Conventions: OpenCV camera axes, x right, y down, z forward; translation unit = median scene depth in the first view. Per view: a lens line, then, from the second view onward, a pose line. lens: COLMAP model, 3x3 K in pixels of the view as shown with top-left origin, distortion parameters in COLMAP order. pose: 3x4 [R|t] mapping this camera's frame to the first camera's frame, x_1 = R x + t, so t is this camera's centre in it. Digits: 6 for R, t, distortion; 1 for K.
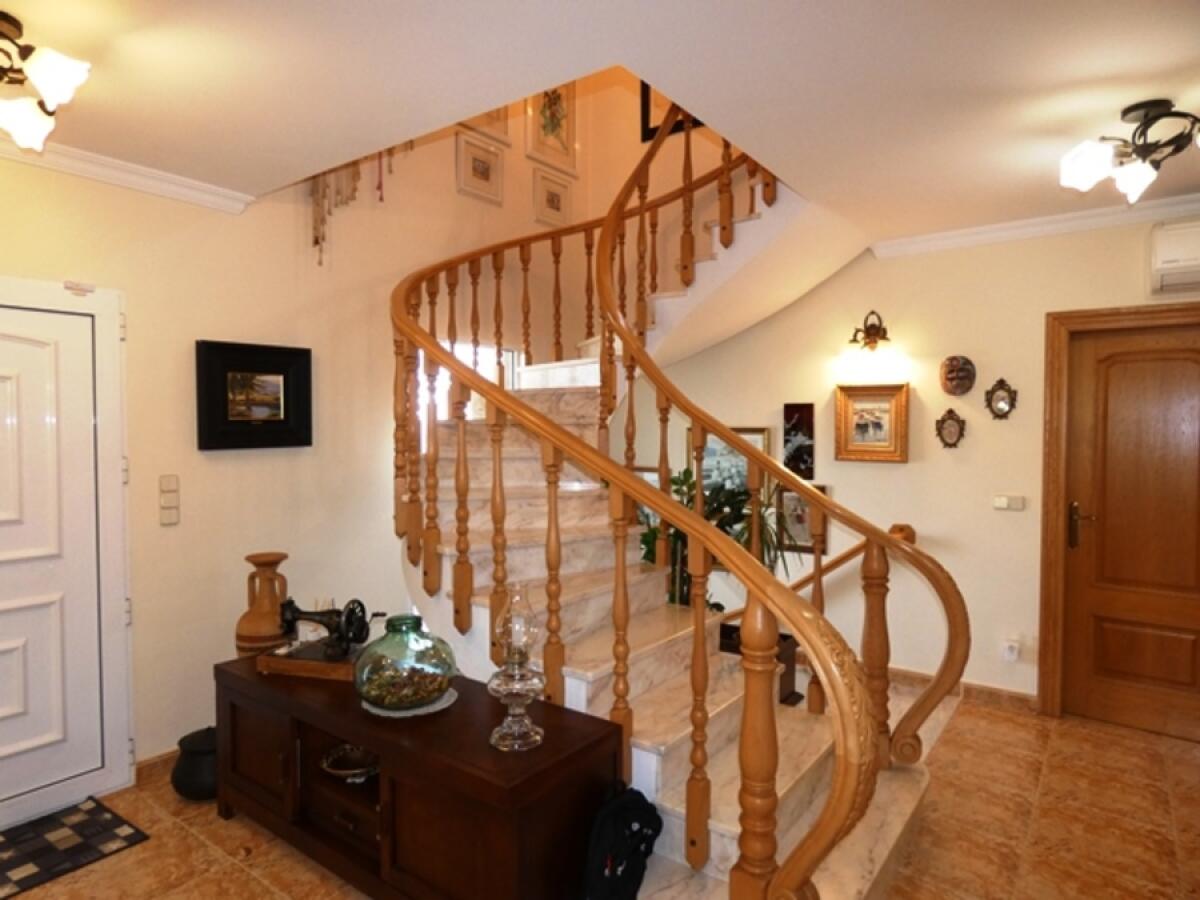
lens RADIAL K [[723.5, 0, 597.7], [0, 723.5, 449.1], [0, 0, 1]] dist [-0.007331, -0.000956]
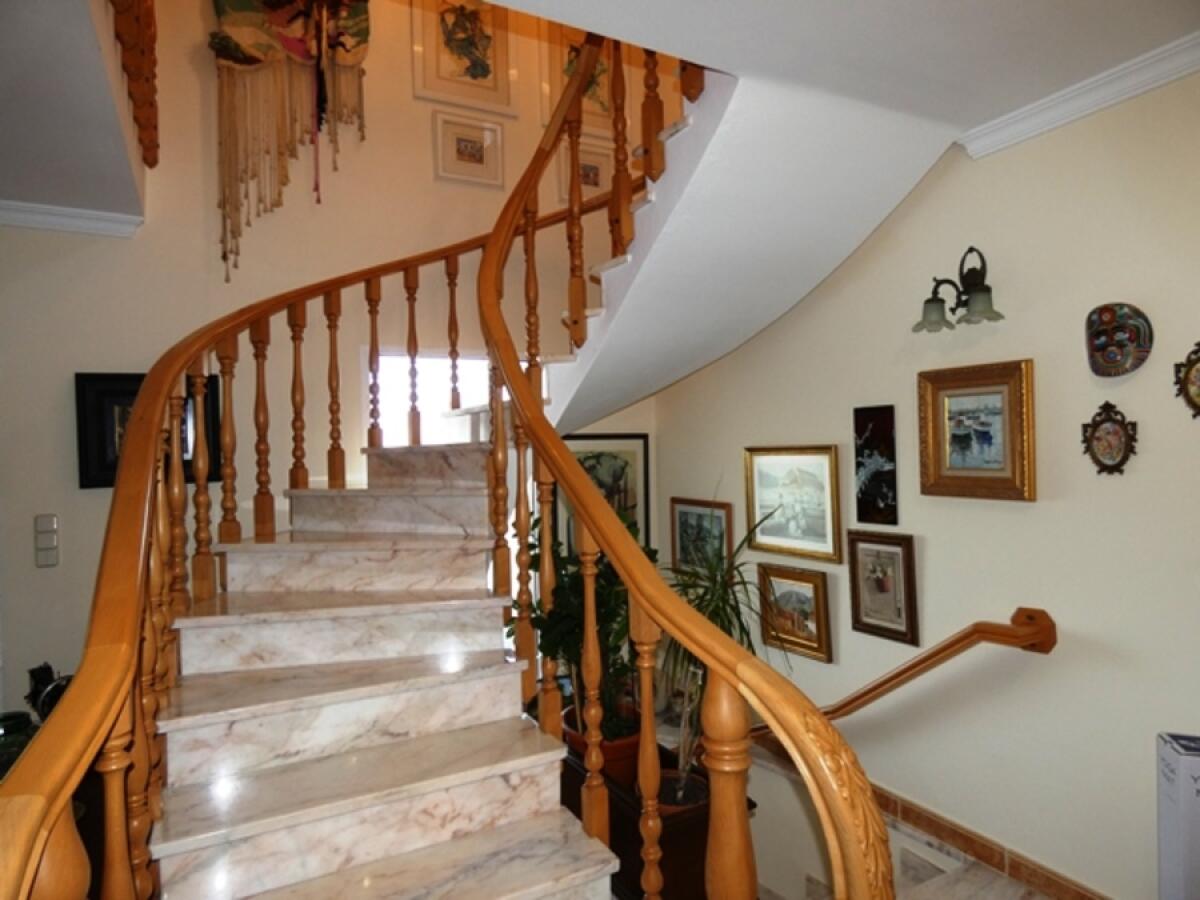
lens RADIAL K [[723.5, 0, 603.7], [0, 723.5, 449.7], [0, 0, 1]] dist [-0.007331, -0.000956]
pose [[0.903073, -0.025723, -0.428716, 0.356153], [0.013599, 0.999417, -0.031319, -0.007889], [0.429271, 0.022453, 0.902896, 0.328460]]
